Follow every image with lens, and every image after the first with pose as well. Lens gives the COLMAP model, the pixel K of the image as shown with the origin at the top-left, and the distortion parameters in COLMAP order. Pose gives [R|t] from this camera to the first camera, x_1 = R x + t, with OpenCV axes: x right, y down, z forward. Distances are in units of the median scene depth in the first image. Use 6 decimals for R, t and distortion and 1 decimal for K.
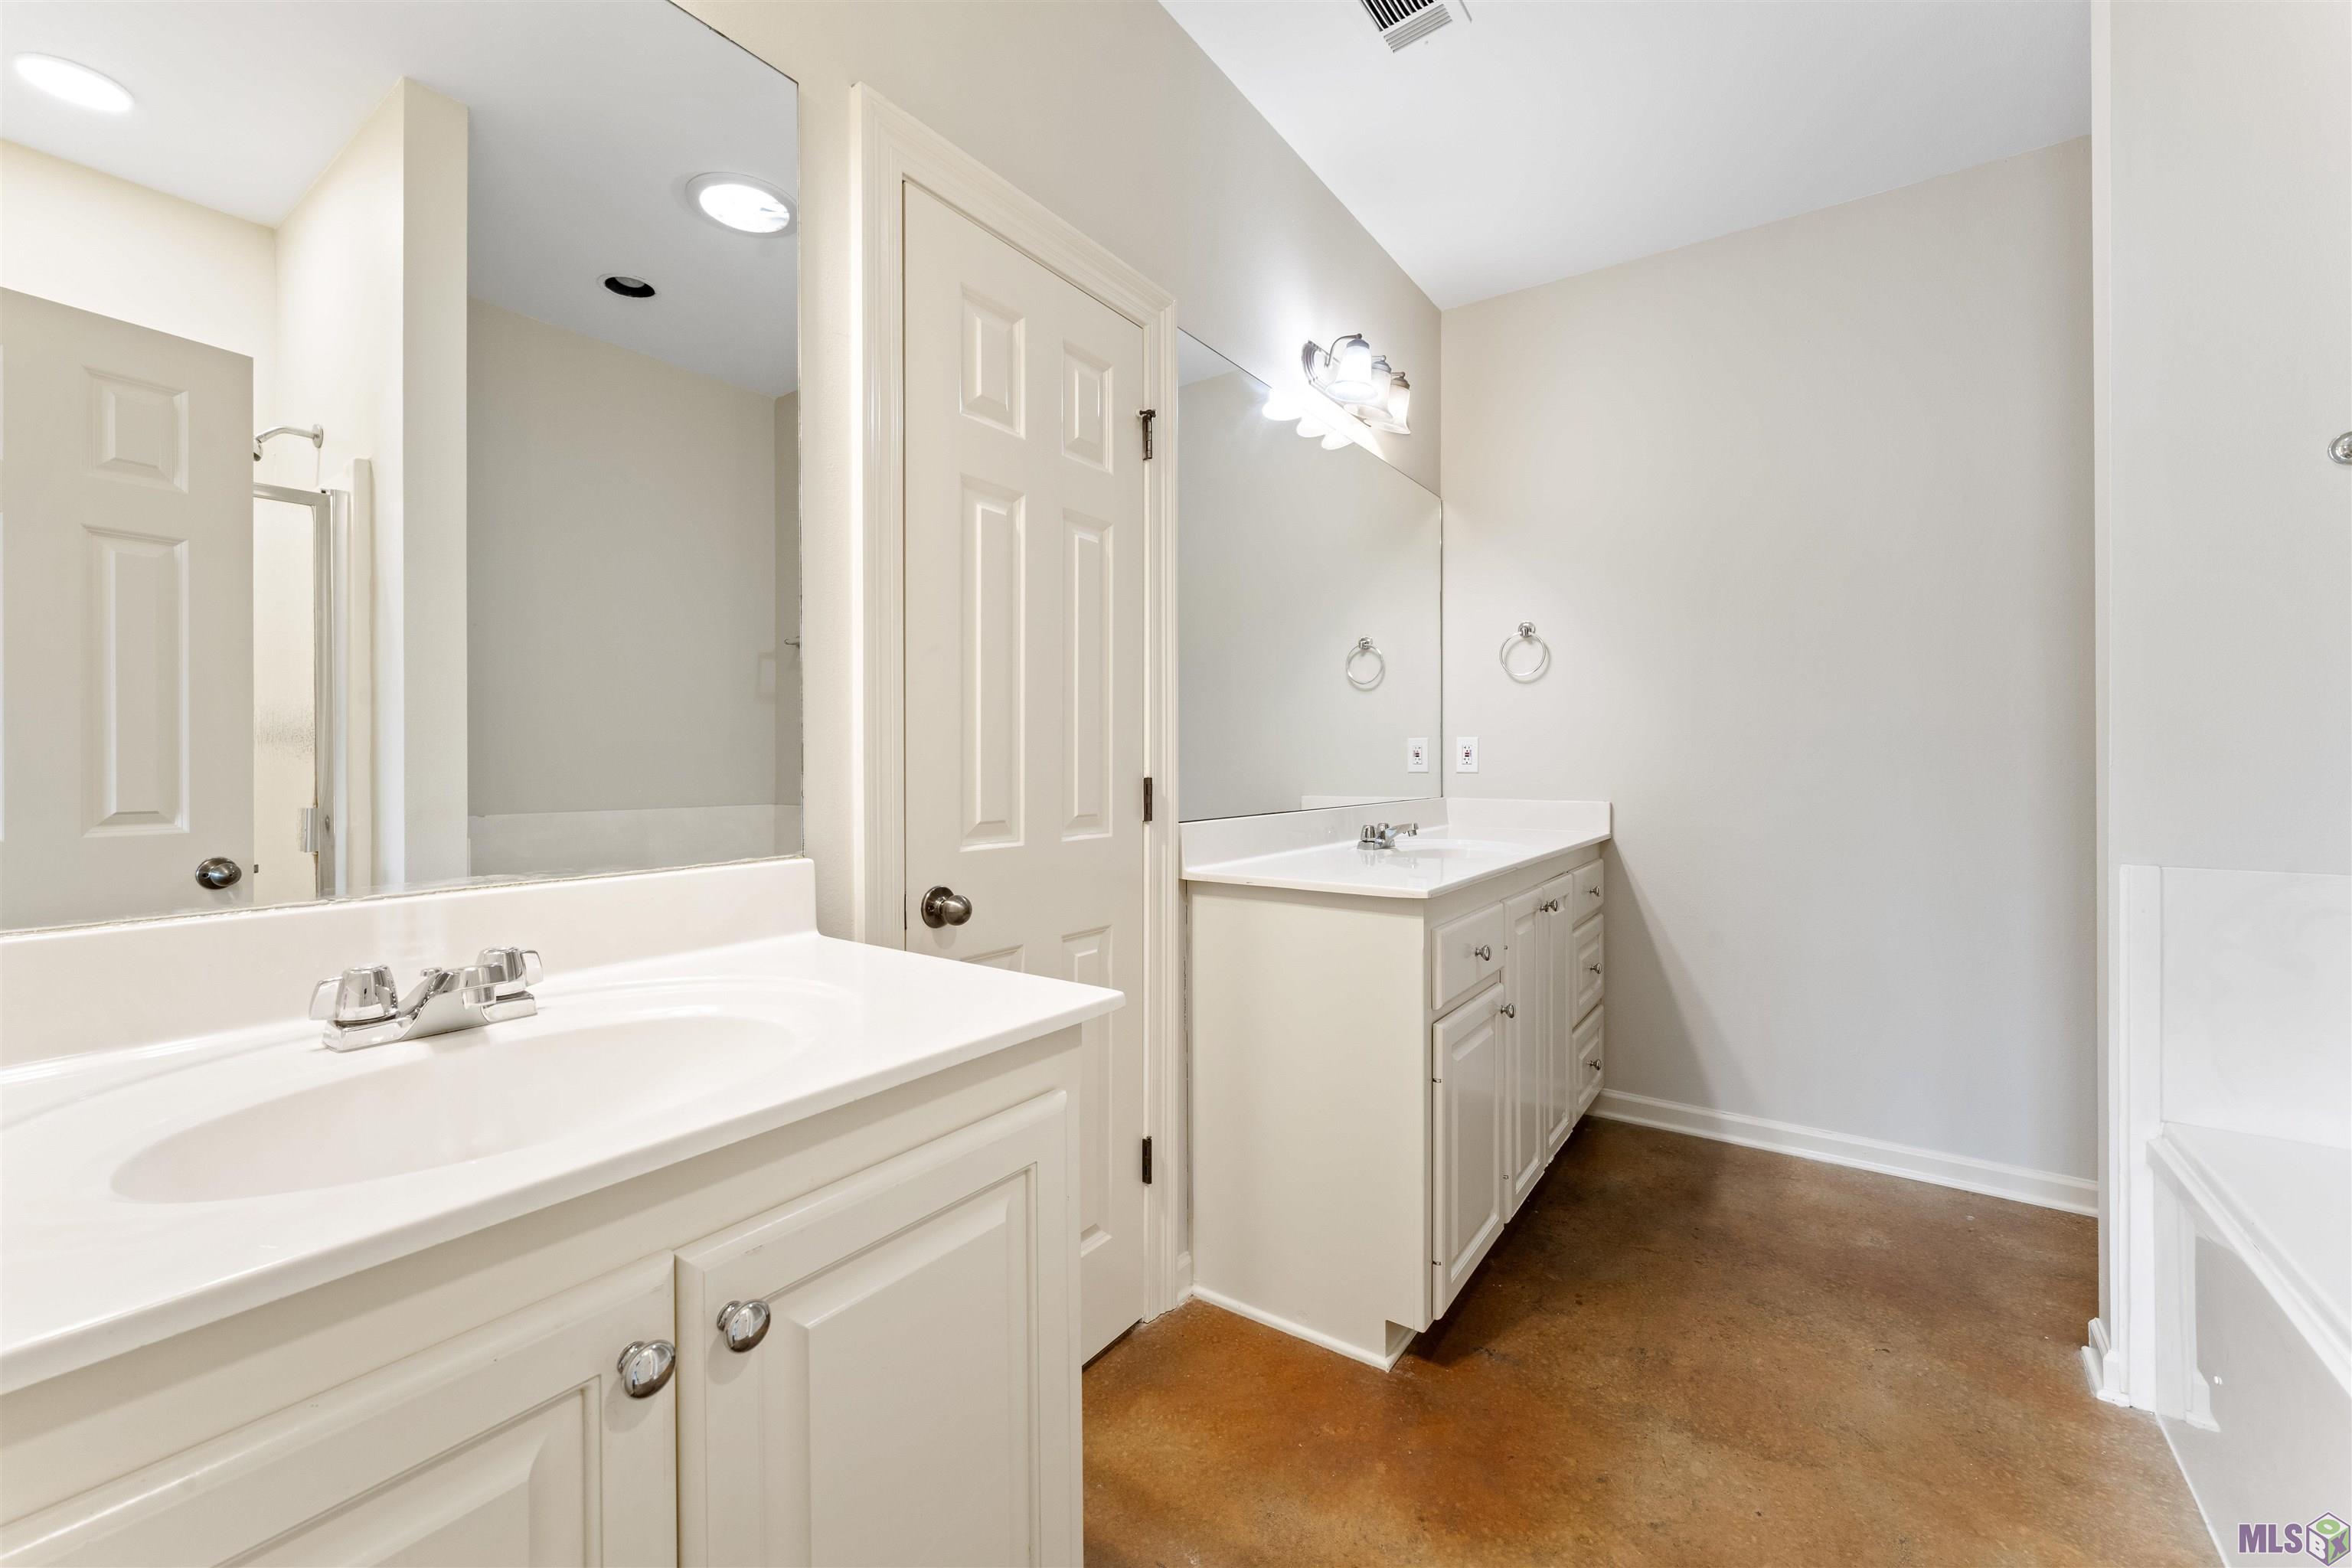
lens RADIAL K [[955.6, 0, 1181.3], [0, 955.6, 771.0], [0, 0, 1]] dist [0.000049, 0.000011]
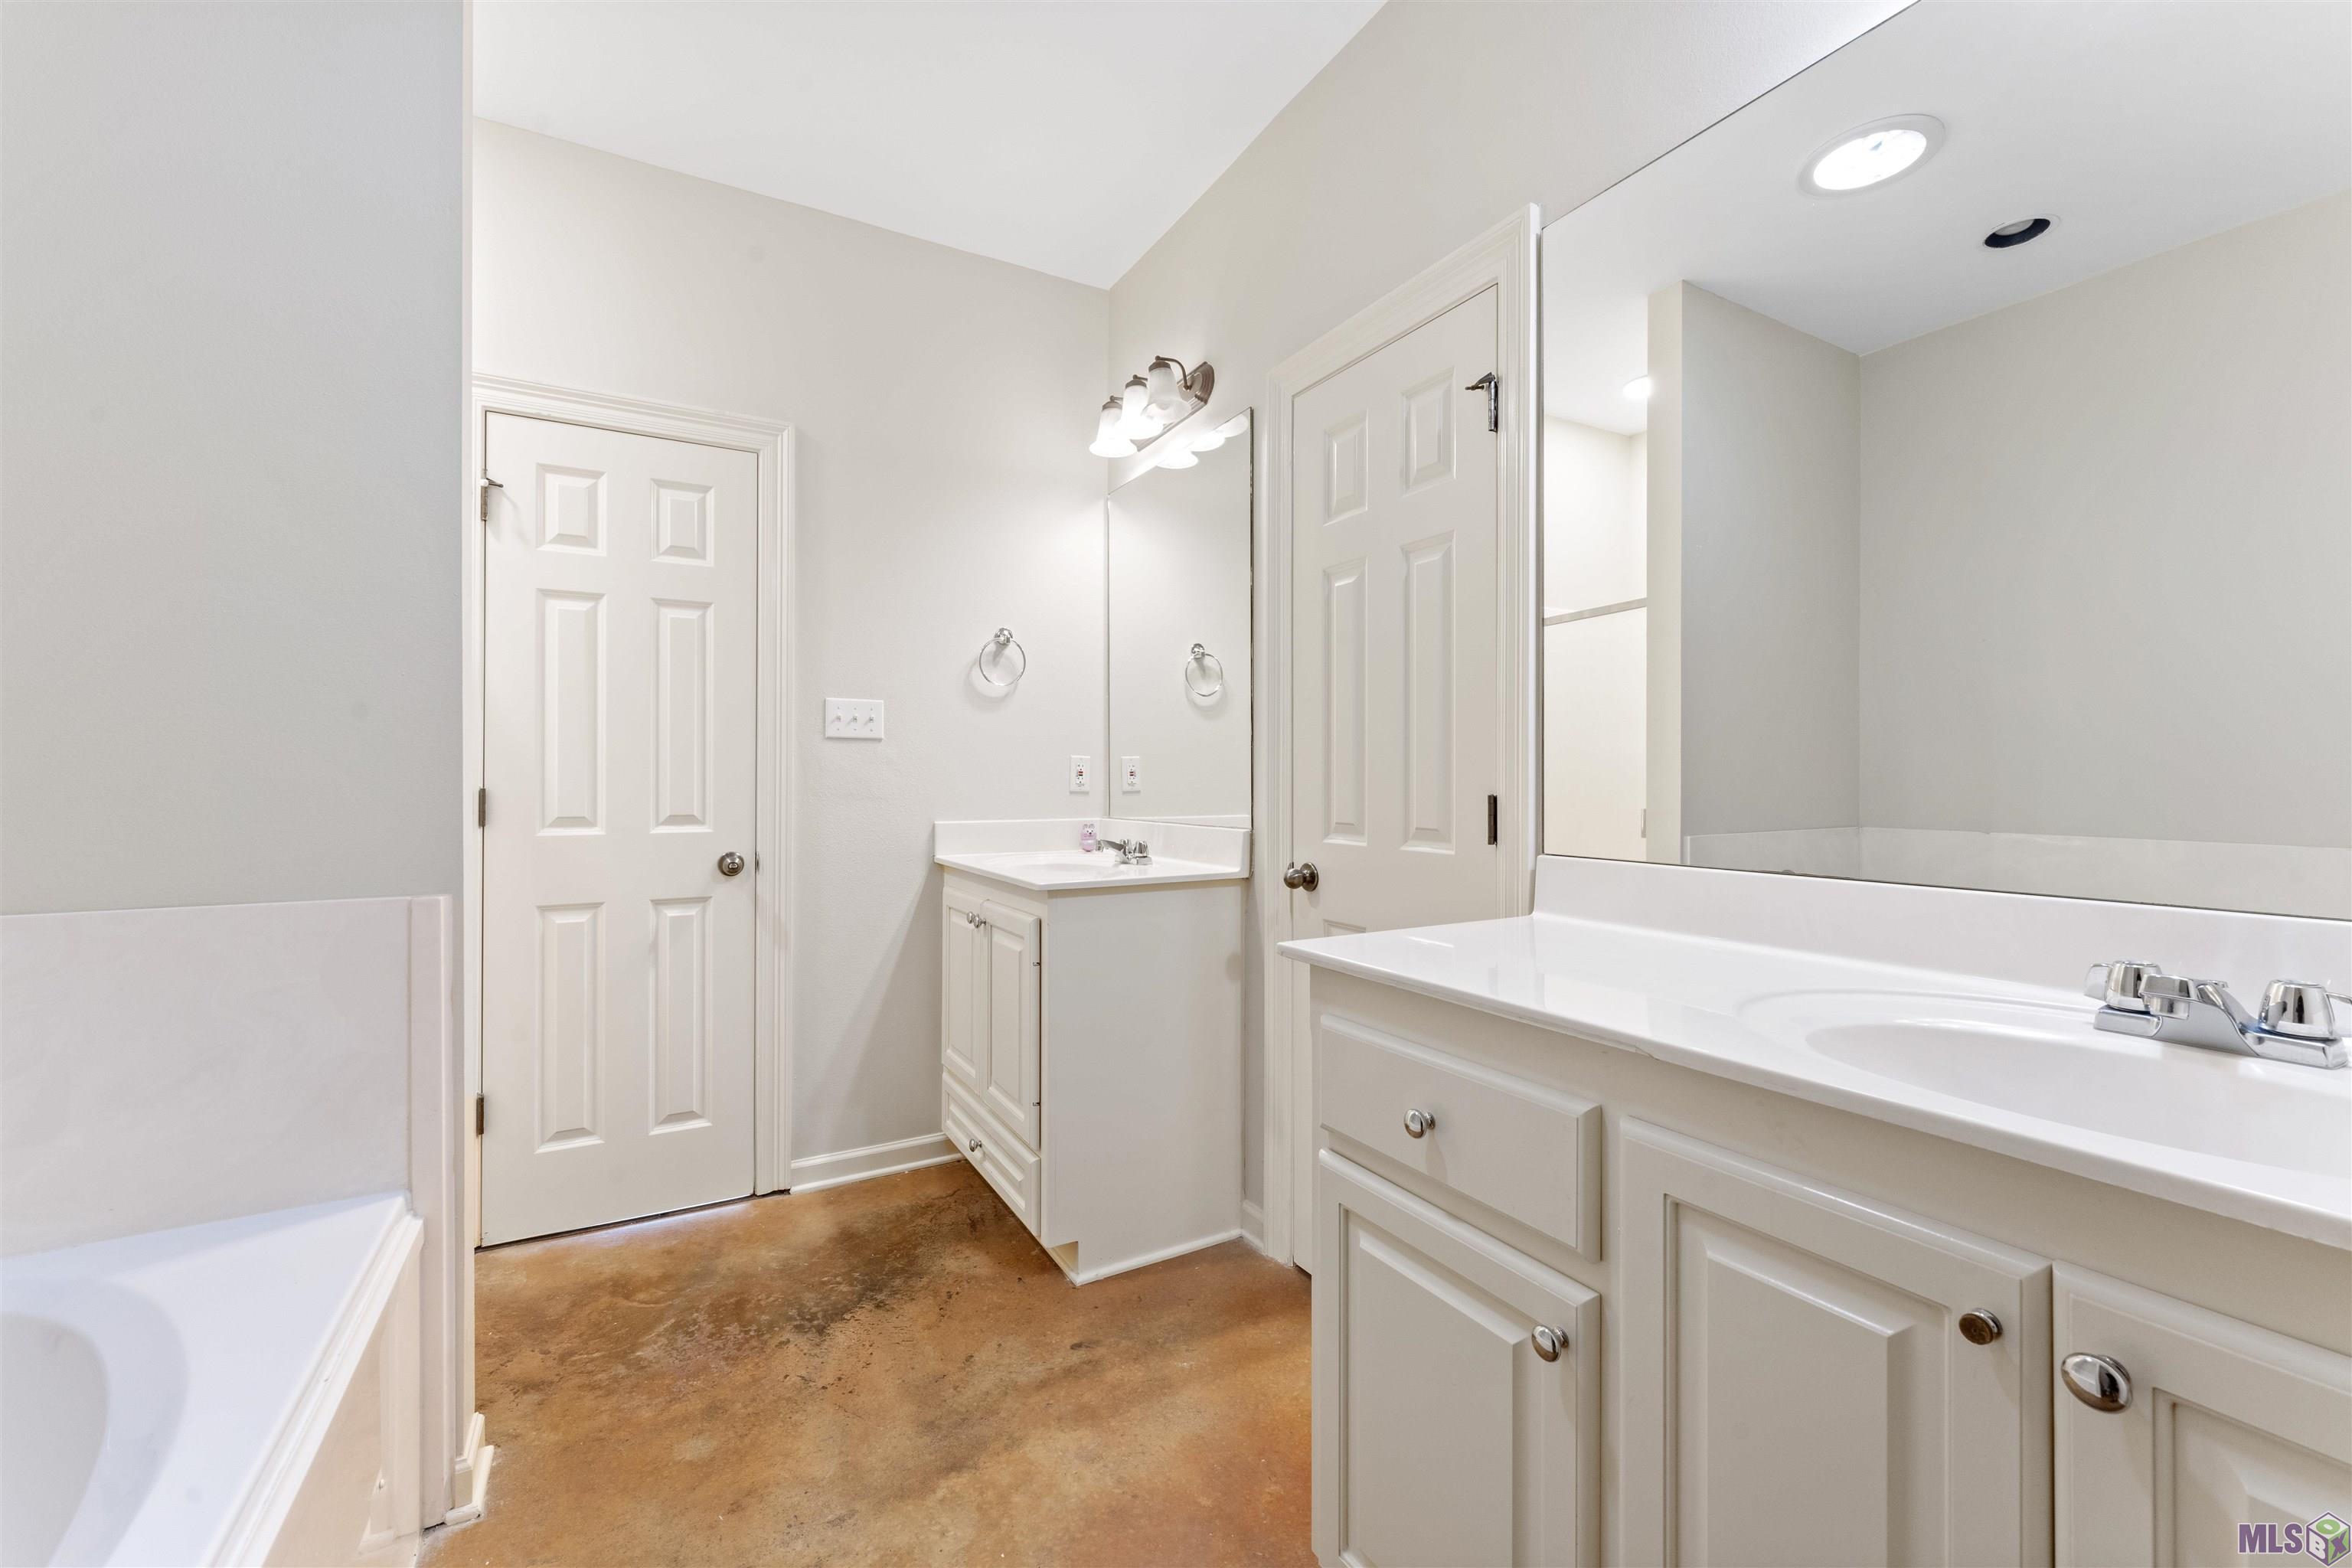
lens RADIAL K [[941.6, 0, 1180.3], [0, 941.6, 804.5], [0, 0, 1]] dist [0.001803, 0.000289]
pose [[-0.426765, 0.014613, -0.904245, 1.049559], [-0.007609, 0.999776, 0.019748, 0.003432], [0.904331, 0.015309, -0.426558, 1.341571]]
